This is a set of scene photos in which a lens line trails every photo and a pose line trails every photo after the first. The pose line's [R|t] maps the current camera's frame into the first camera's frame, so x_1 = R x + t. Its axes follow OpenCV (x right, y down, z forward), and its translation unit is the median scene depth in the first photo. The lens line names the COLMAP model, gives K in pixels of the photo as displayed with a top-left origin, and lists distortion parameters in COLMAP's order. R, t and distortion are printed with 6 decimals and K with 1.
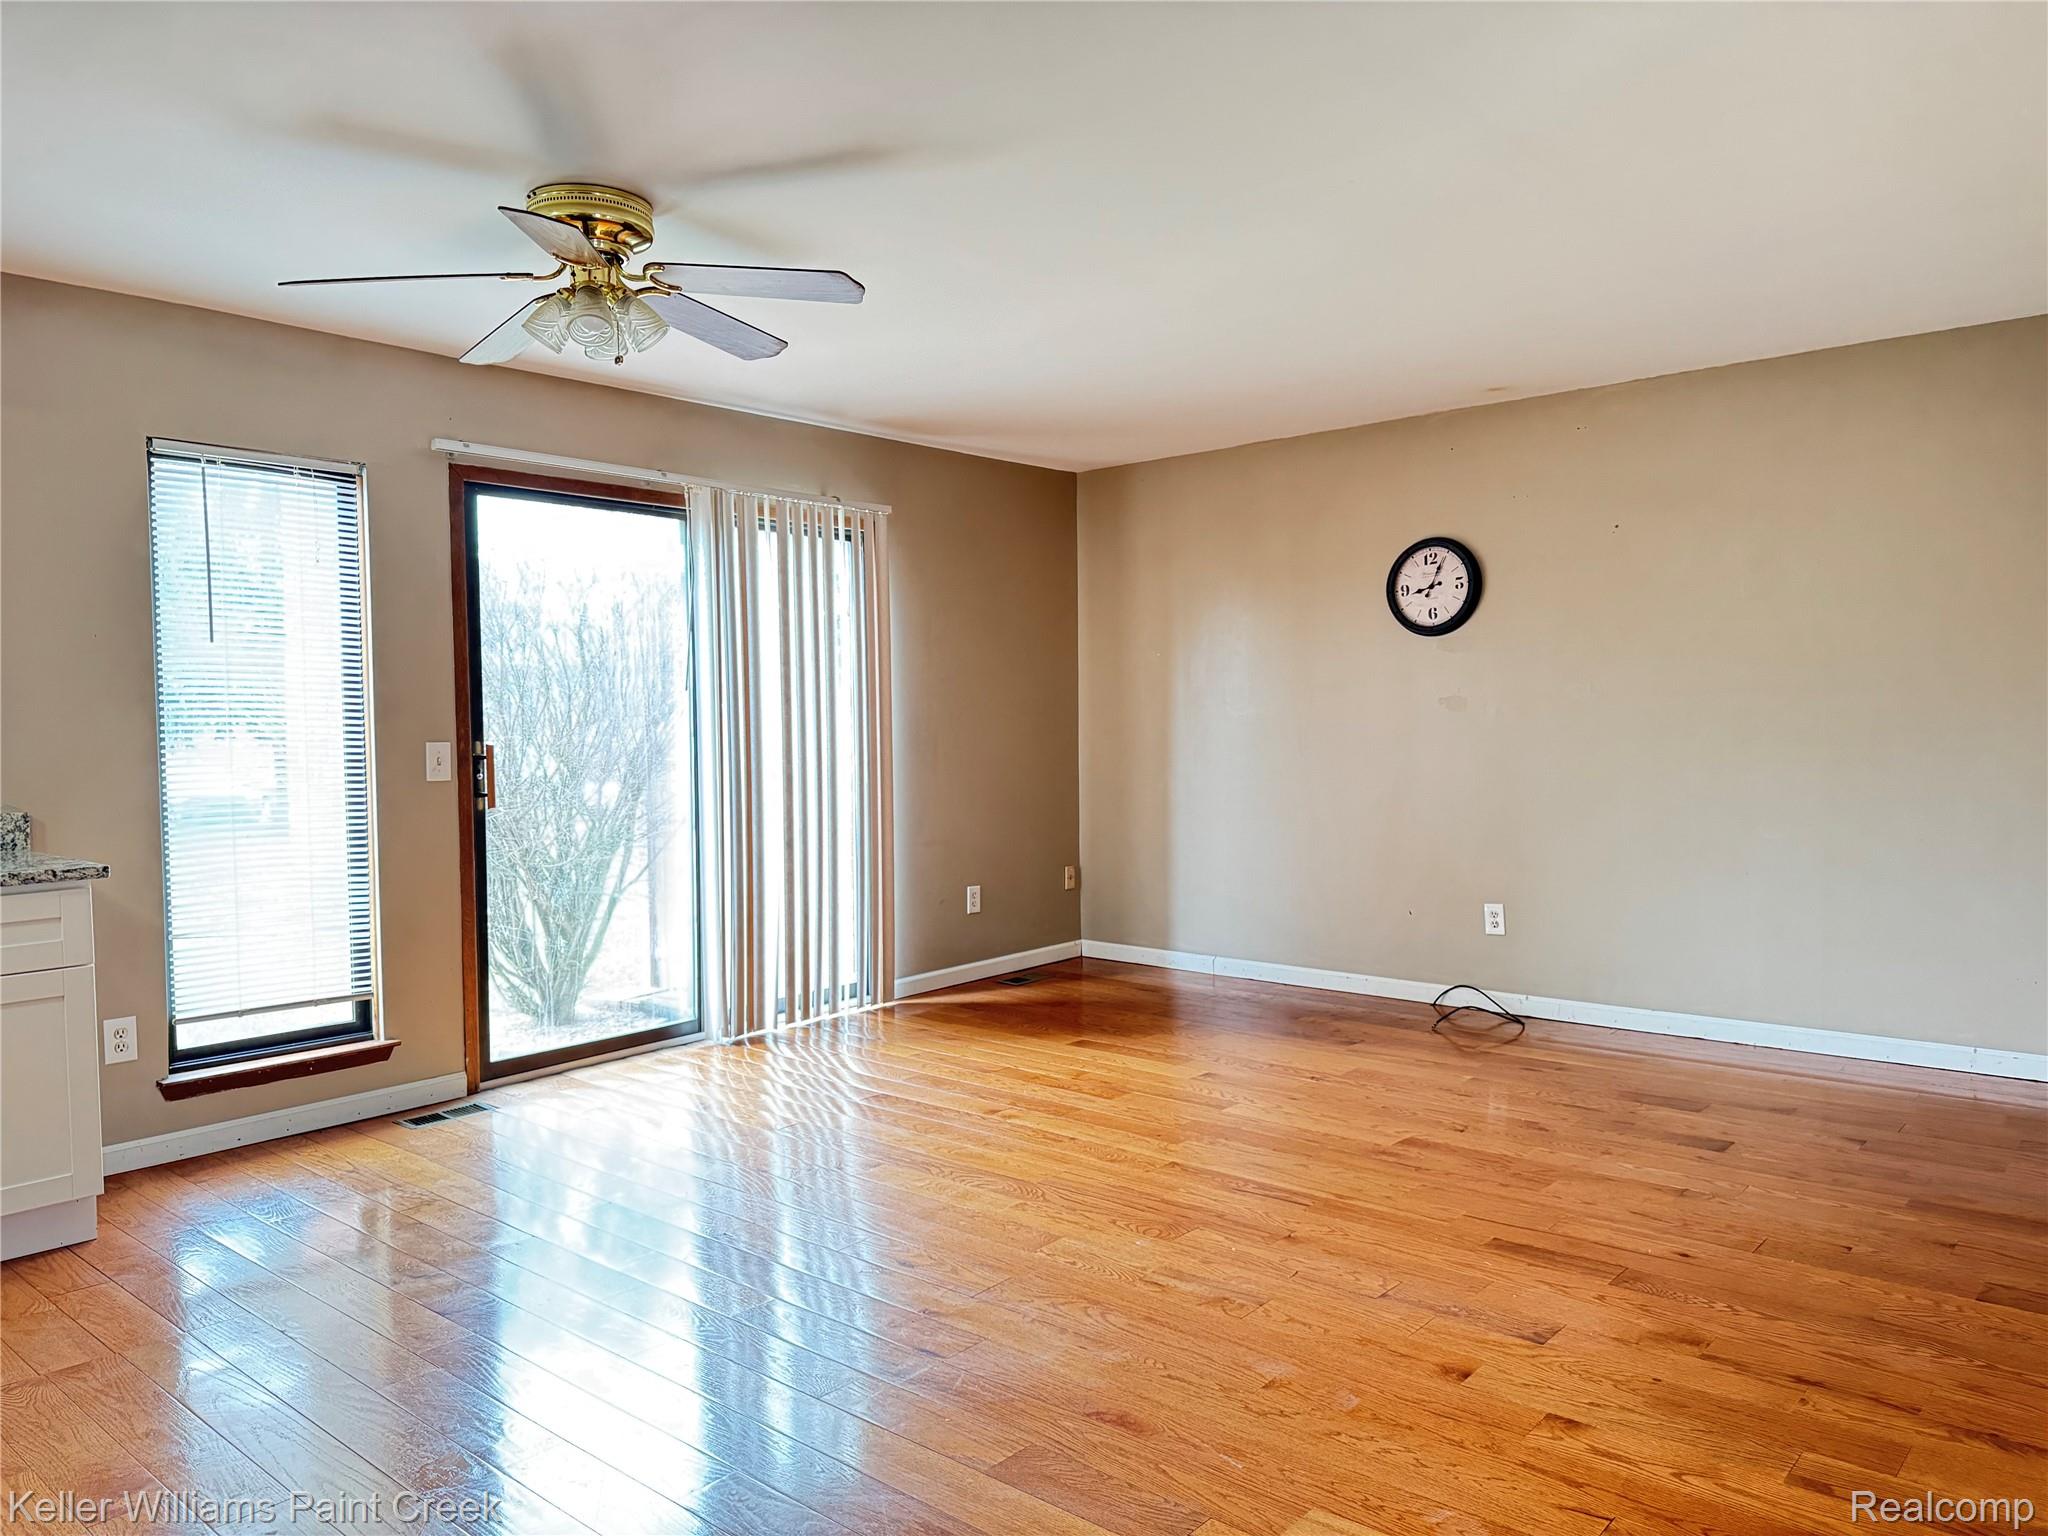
lens RADIAL K [[1422.1, 0, 1025.7], [0, 1422.1, 774.3], [0, 0, 1]] dist [0.155059, -0.188390]
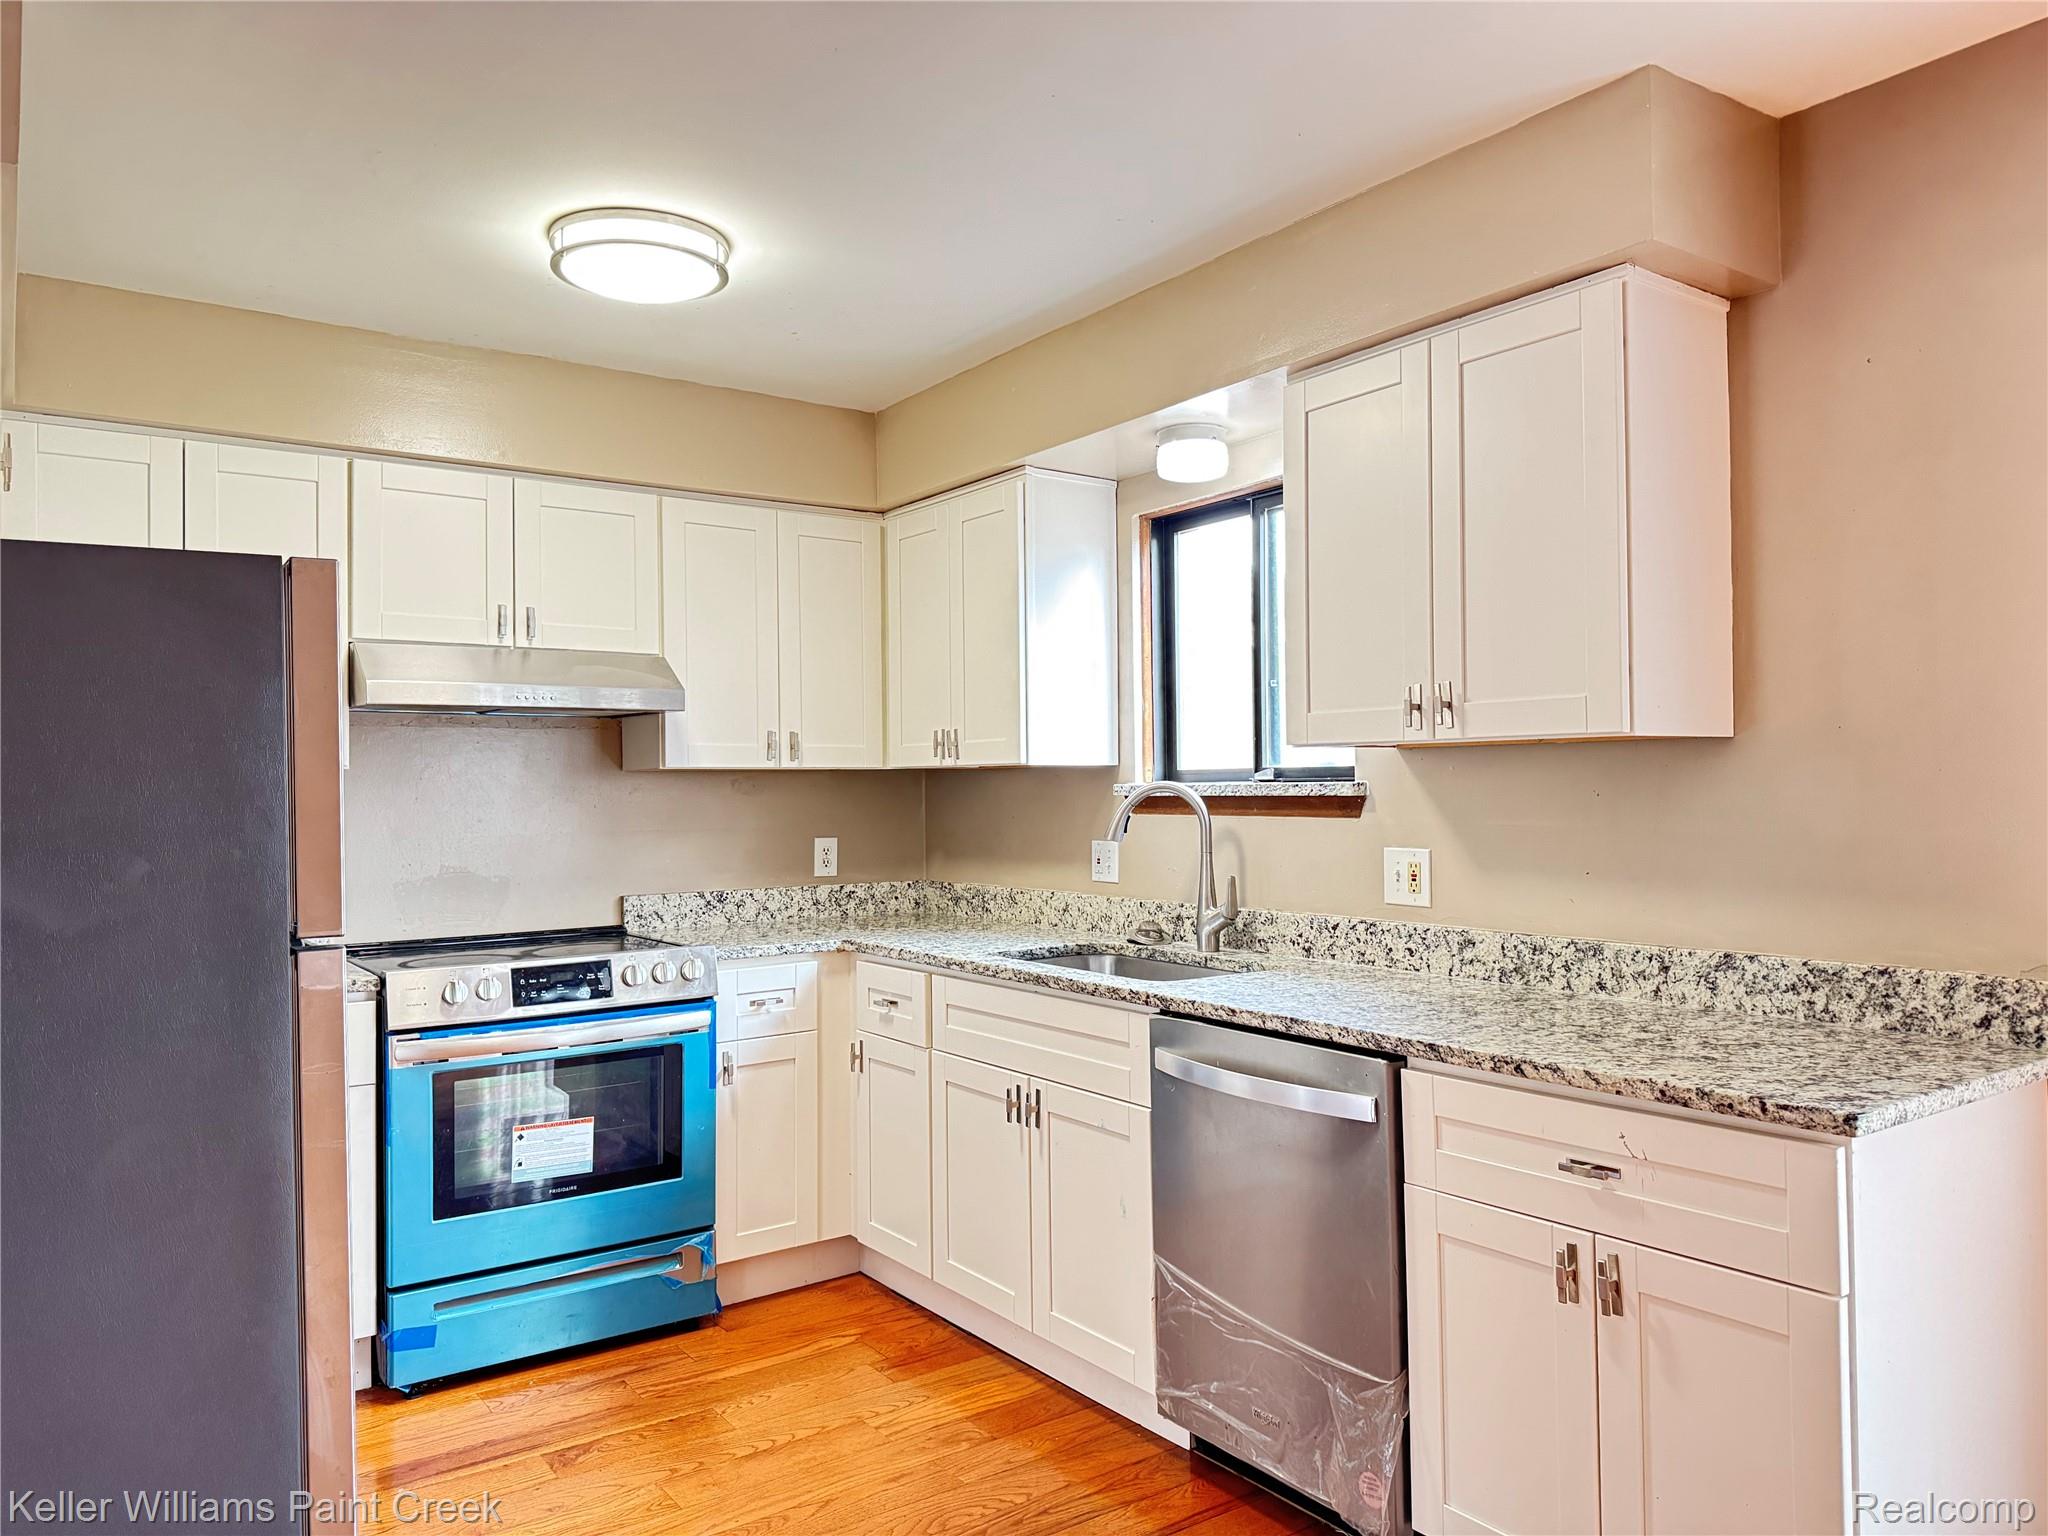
lens RADIAL K [[1420.7, 0, 1024.0], [0, 1420.7, 768.0], [0, 0, 1]] dist [0.093278, -0.136202]
pose [[-0.240154, 0.005179, -0.970721, -0.075784], [-0.018574, 0.999778, 0.009929, -0.058222], [0.970557, 0.020415, -0.240005, 0.859914]]
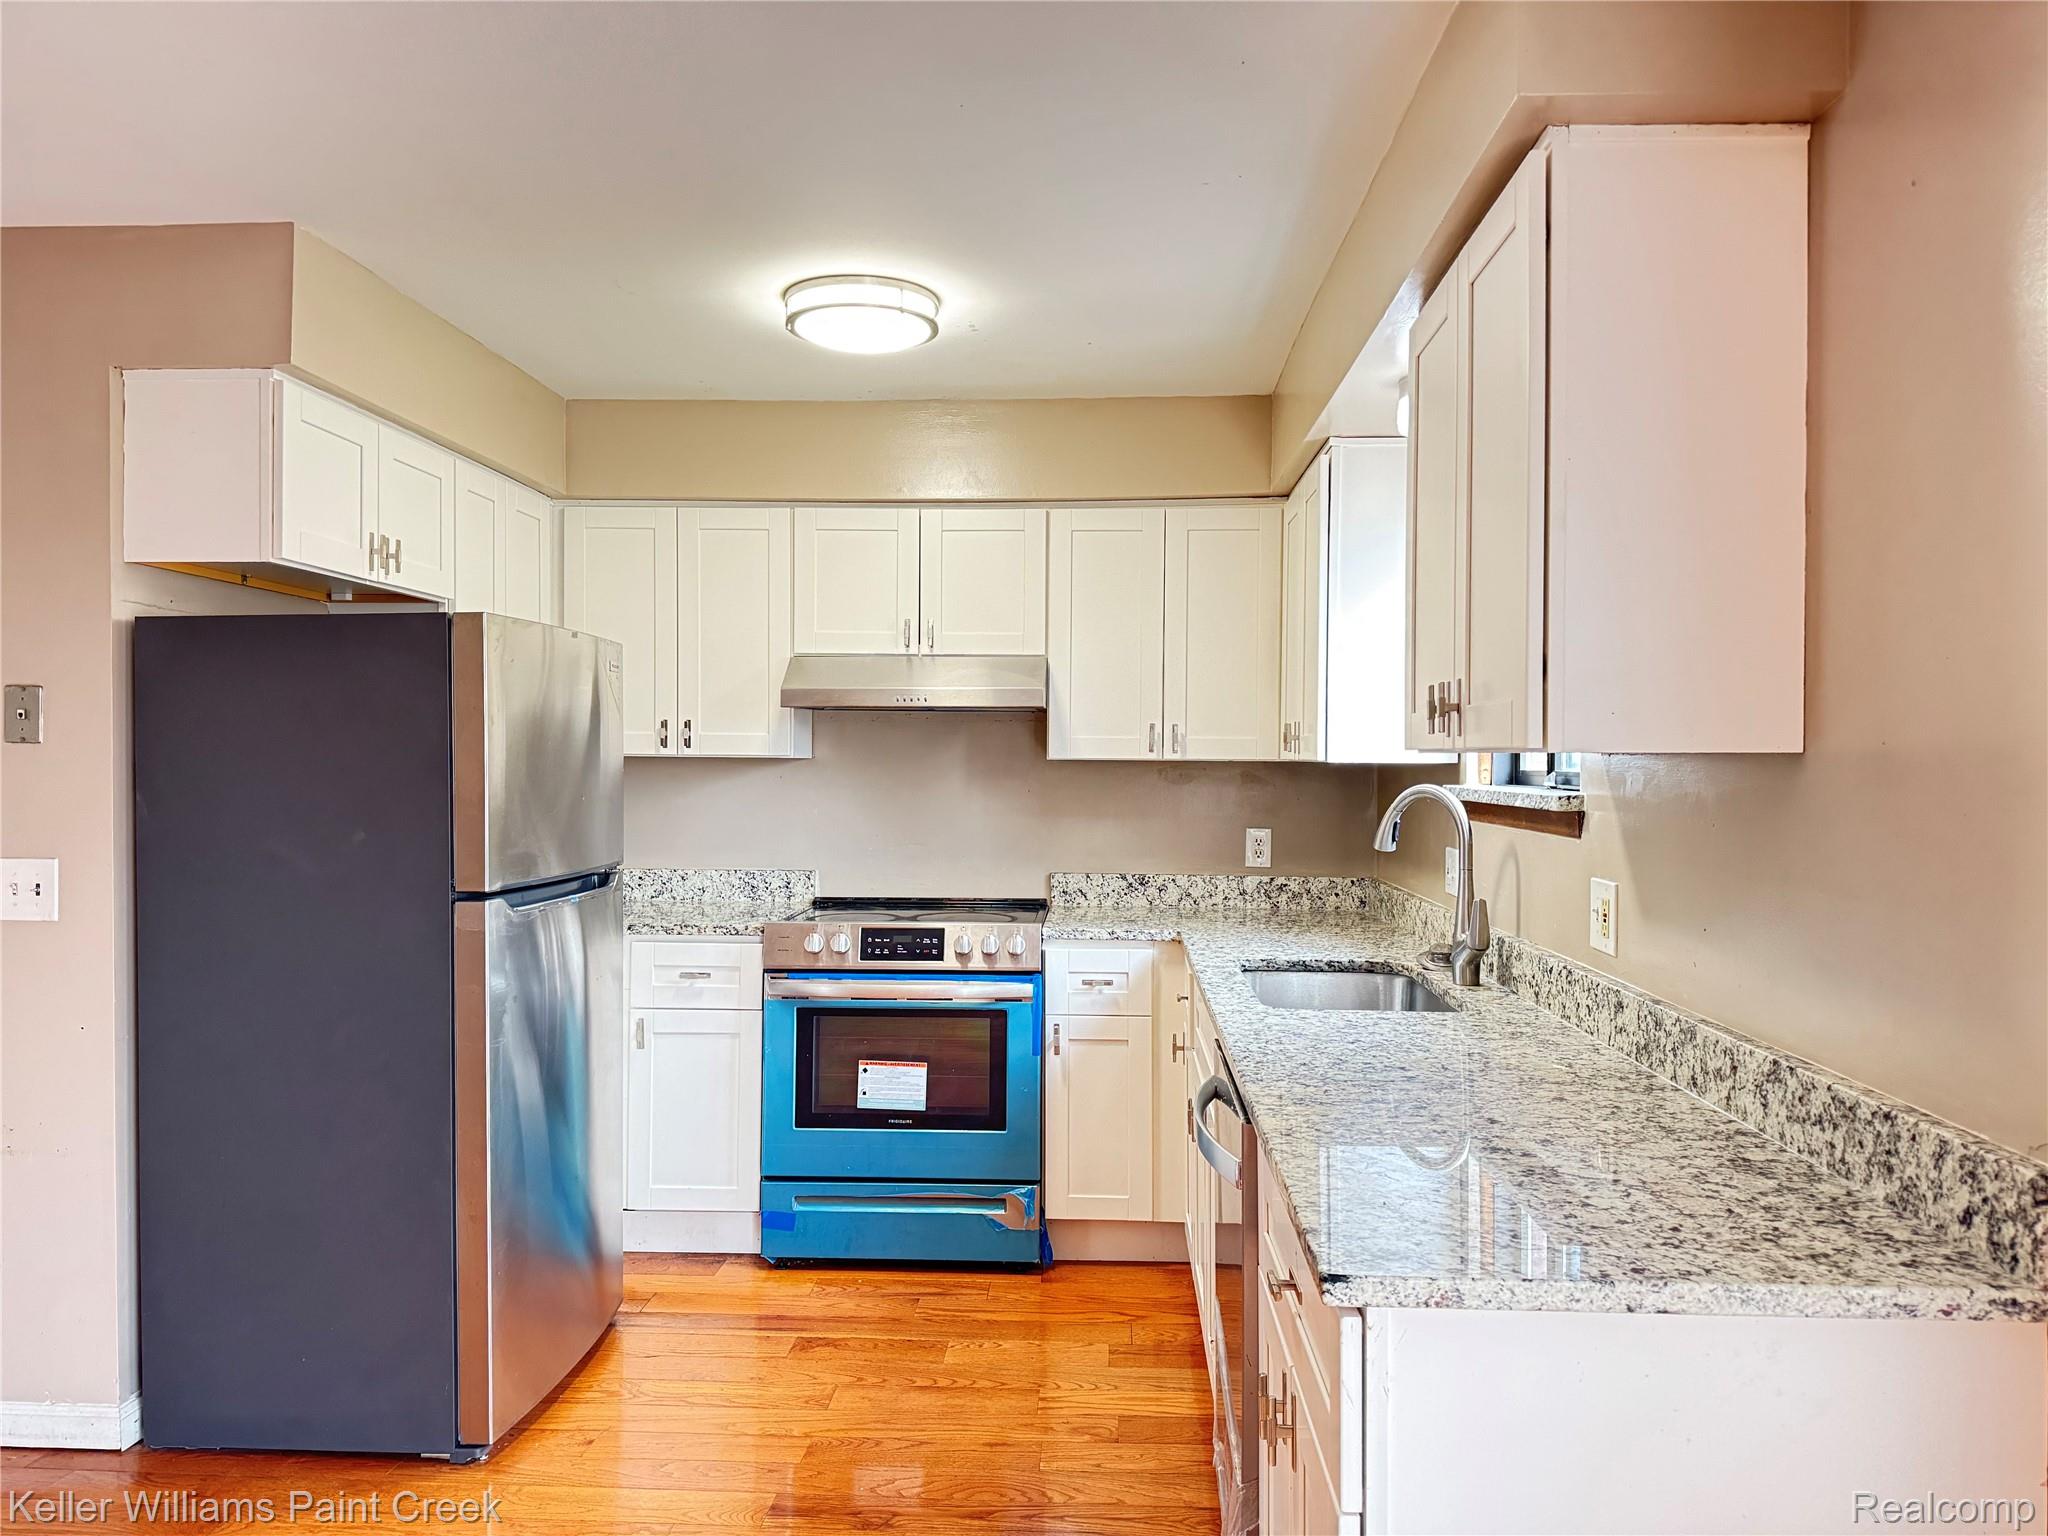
lens RADIAL K [[1422.1, 0, 1025.7], [0, 1422.1, 774.3], [0, 0, 1]] dist [0.155059, -0.188390]
pose [[-0.790296, 0.016828, -0.612494, -0.340986], [-0.015171, 0.998779, 0.047016, -0.086450], [0.612537, 0.046448, -0.789076, 1.281311]]
